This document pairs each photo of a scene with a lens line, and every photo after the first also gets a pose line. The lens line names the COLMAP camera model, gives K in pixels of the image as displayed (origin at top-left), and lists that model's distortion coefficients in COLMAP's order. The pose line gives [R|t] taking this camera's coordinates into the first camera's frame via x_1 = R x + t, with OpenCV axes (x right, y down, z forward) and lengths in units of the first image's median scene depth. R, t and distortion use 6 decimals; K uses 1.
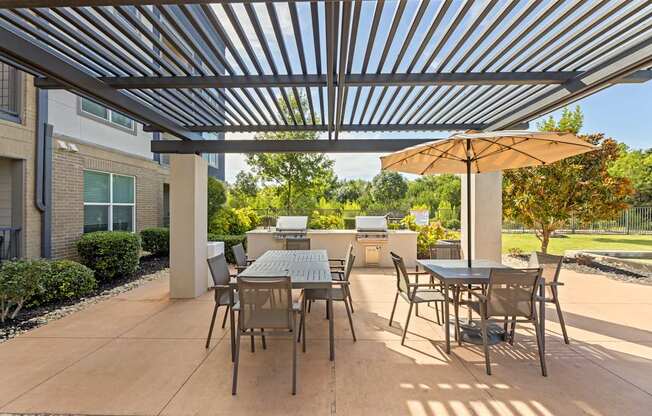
lens RADIAL K [[261.0, 0, 326.8], [0, 261.0, 206.7], [0, 0, 1]] dist [-0.007870, 0.000518]
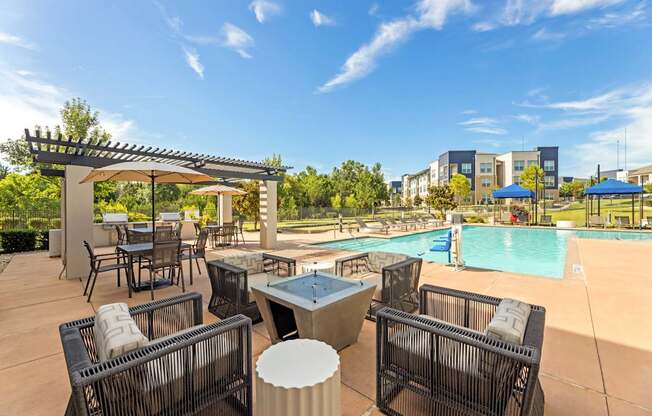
lens RADIAL K [[261.0, 0, 319.1], [0, 261.0, 207.5], [0, 0, 1]] dist [-0.007870, 0.000518]
pose [[0.682611, 0.000664, 0.730782, -0.099908], [-0.001816, 0.999998, 0.000788, -0.000418], [-0.730780, -0.001865, 0.682611, -0.222485]]
